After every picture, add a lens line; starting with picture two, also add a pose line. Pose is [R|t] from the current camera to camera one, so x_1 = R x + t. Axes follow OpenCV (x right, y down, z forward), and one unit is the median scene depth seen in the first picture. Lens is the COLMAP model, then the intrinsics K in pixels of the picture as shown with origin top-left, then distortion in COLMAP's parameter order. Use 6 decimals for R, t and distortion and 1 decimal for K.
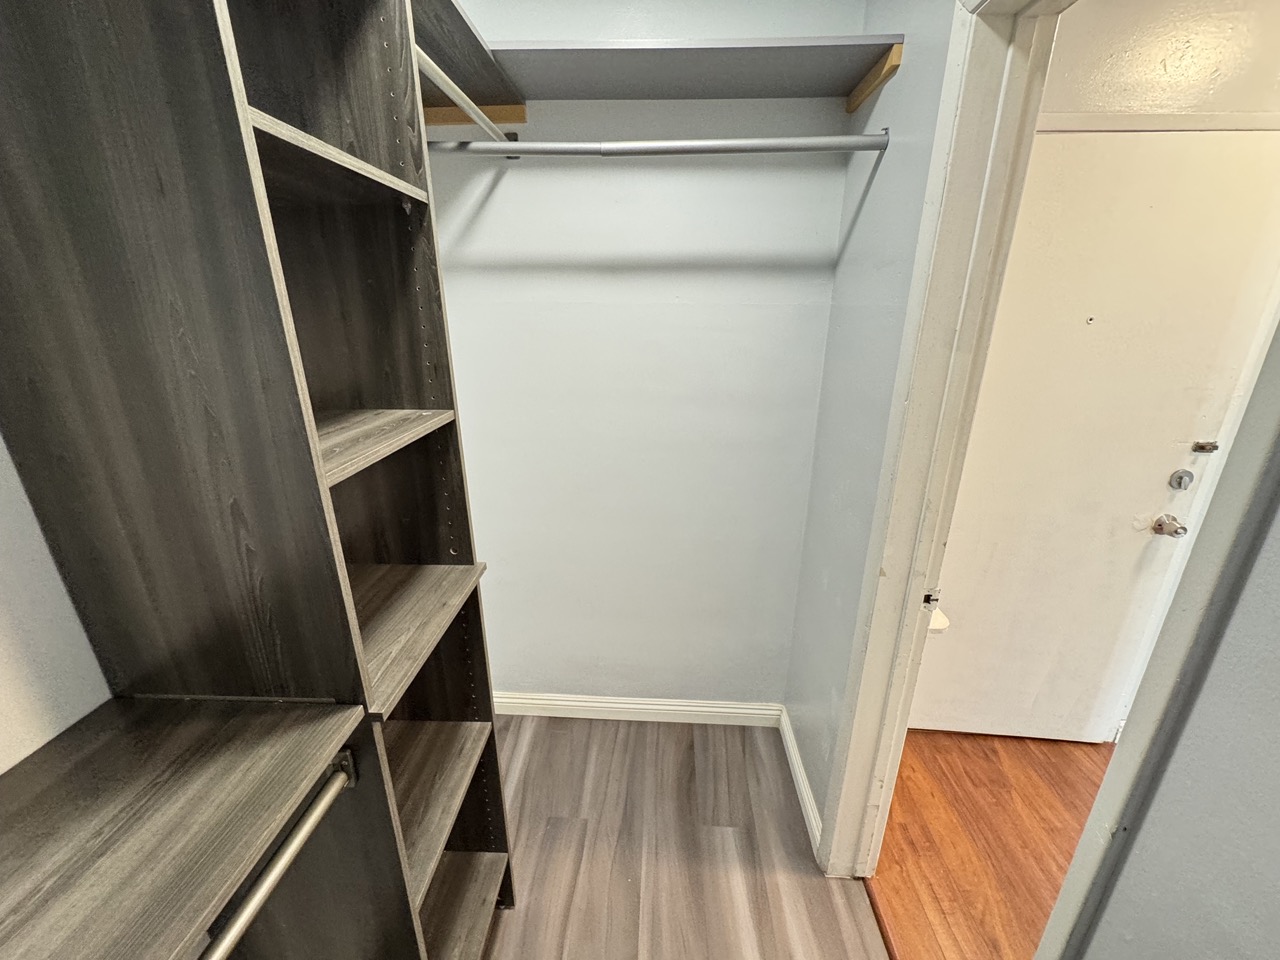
lens RADIAL K [[513.5, 0, 640.0], [0, 513.5, 480.0], [0, 0, 1]] dist [-0.000493, -0.000186]
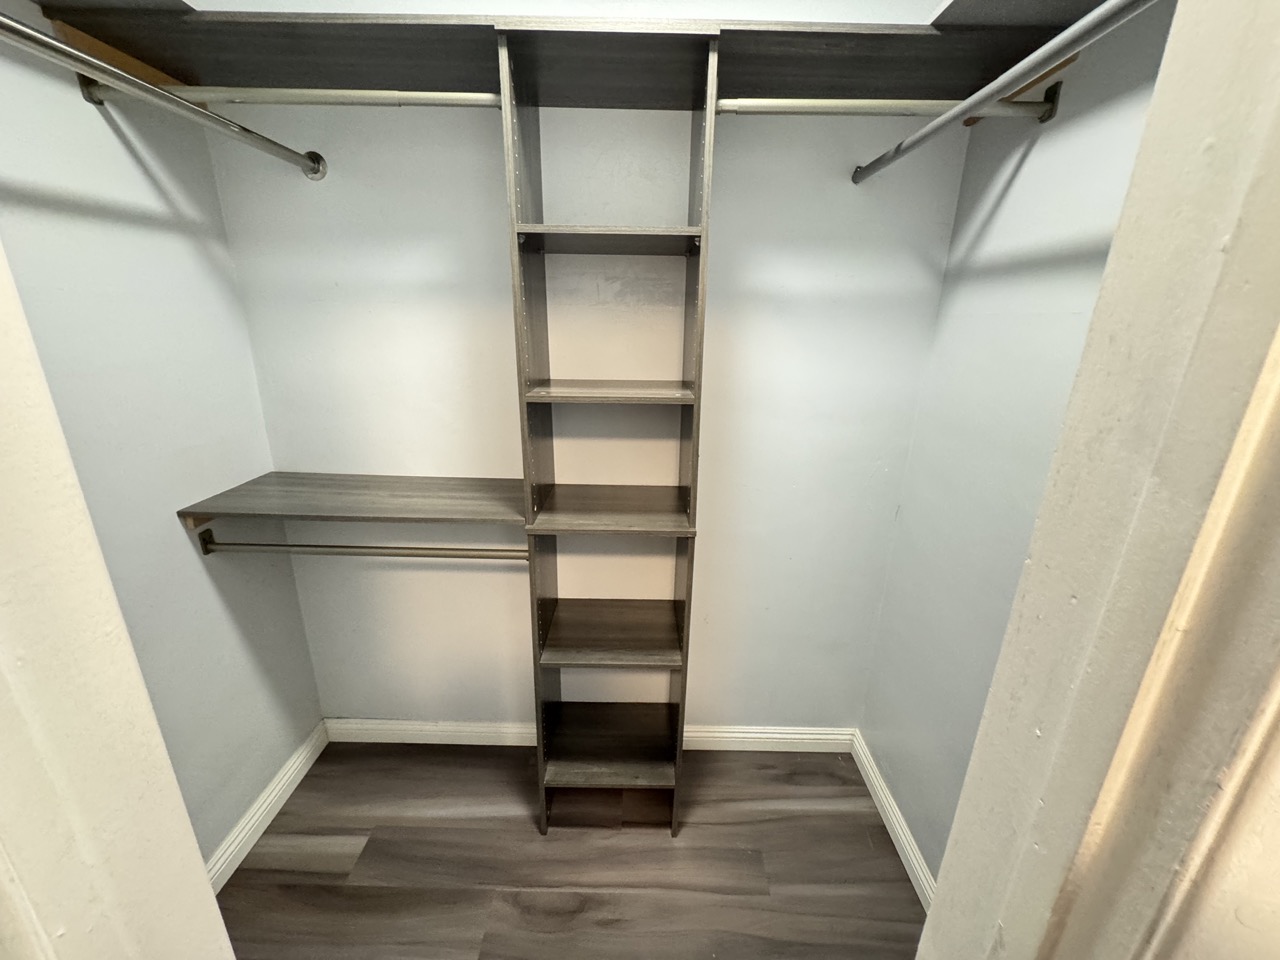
lens RADIAL K [[513.5, 0, 640.0], [0, 513.5, 480.0], [0, 0, 1]] dist [-0.000493, -0.000186]
pose [[0.040680, 0.307293, -0.950745, 0.580875], [-0.335380, 0.900528, 0.276712, -0.172218], [0.941204, 0.307604, 0.139693, 0.514358]]
